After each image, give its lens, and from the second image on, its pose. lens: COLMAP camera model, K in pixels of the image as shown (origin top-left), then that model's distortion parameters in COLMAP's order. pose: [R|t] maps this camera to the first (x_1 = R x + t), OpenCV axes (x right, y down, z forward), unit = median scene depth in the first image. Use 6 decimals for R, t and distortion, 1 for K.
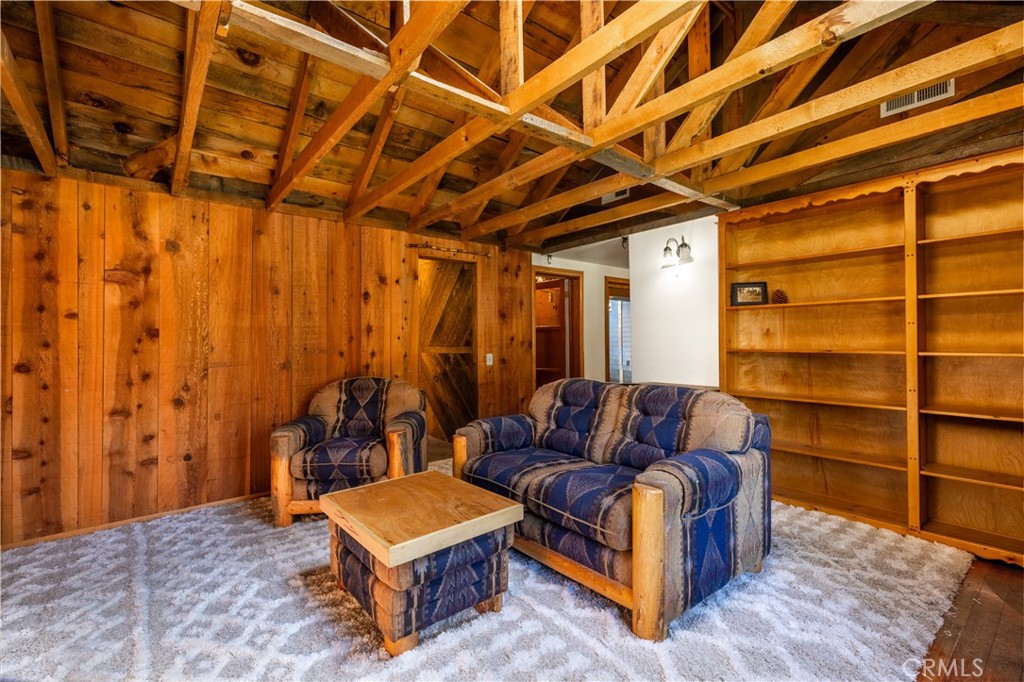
lens RADIAL K [[457.0, 0, 511.1], [0, 457.0, 337.6], [0, 0, 1]] dist [0.002632, 0.000260]
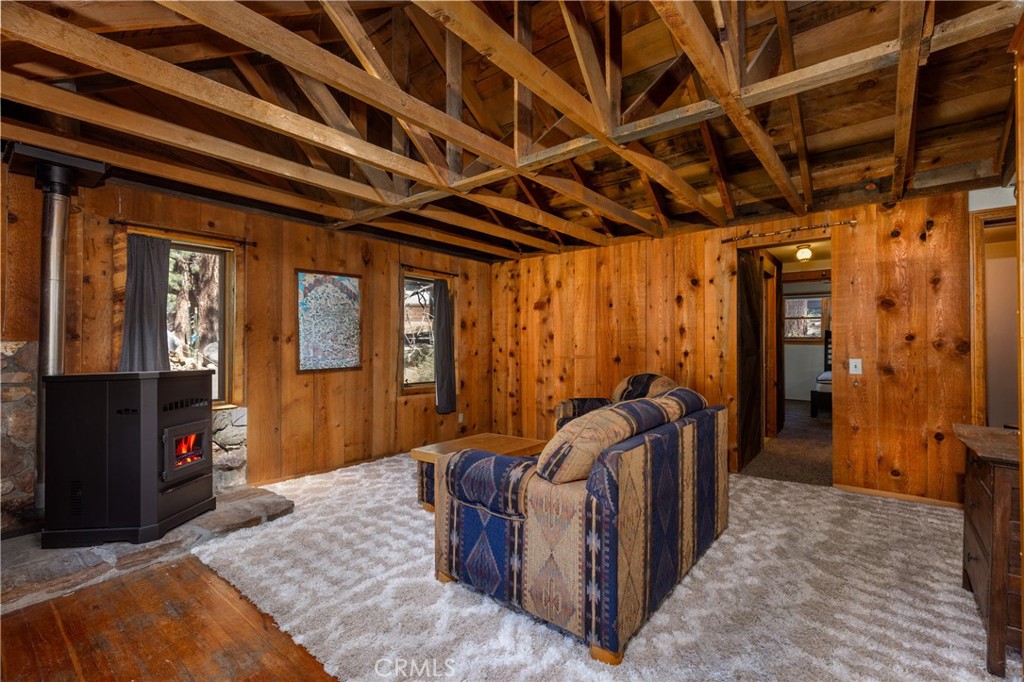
lens RADIAL K [[457.0, 0, 509.2], [0, 457.0, 342.3], [0, 0, 1]] dist [0.002632, 0.000260]
pose [[0.191053, 0.000139, -0.981580, 0.708216], [0.007470, 0.999971, 0.001596, 0.005585], [0.981551, -0.007638, 0.191047, 0.419652]]
